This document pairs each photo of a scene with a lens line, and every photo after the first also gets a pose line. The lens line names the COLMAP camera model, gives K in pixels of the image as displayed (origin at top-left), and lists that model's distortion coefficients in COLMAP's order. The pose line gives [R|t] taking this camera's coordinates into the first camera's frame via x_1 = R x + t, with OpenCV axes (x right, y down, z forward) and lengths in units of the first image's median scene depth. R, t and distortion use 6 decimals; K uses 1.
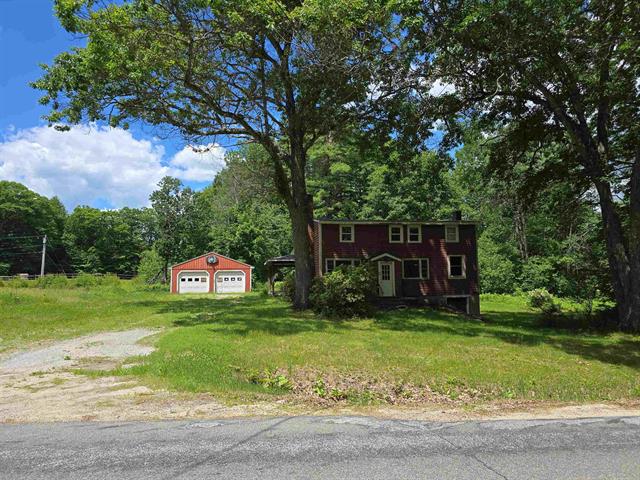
lens RADIAL K [[427.3, 0, 320.9], [0, 427.3, 239.0], [0, 0, 1]] dist [0.058088, -0.045148]
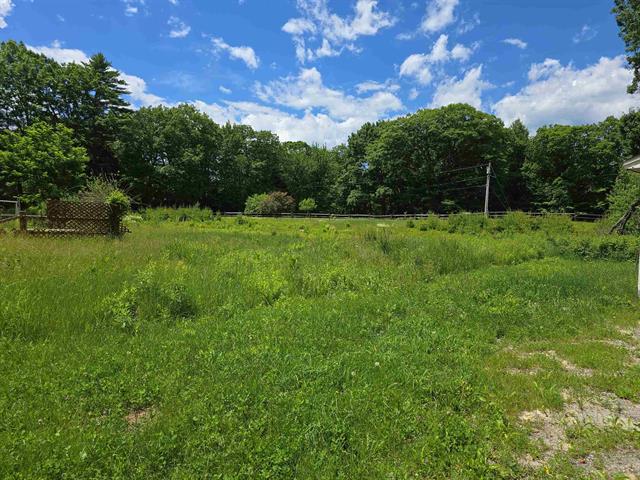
lens RADIAL K [[427.3, 0, 333.7], [0, 427.3, 244.5], [0, 0, 1]] dist [0.058088, -0.045148]
pose [[0.520119, 0.066552, -0.851497, -0.234897], [0.058630, 0.991826, 0.113332, 0.068235], [0.852079, -0.108869, 0.511966, 0.744132]]
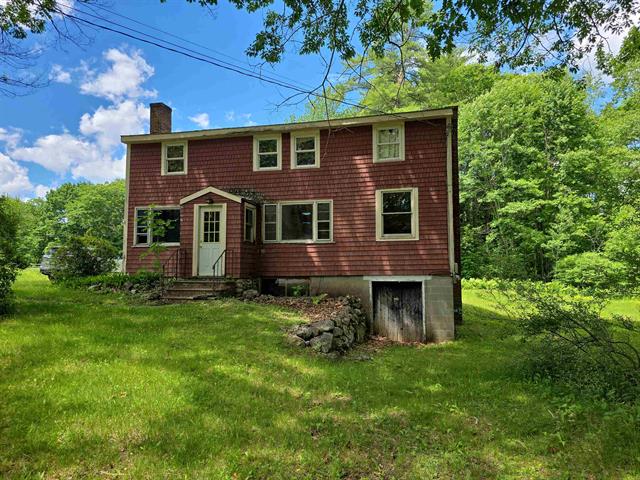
lens RADIAL K [[427.3, 0, 334.5], [0, 427.3, 243.8], [0, 0, 1]] dist [0.058088, -0.045148]
pose [[0.922679, -0.020859, -0.385005, 0.288299], [0.030816, 0.999331, 0.019711, 0.057000], [0.384337, -0.030051, 0.922704, 0.376891]]
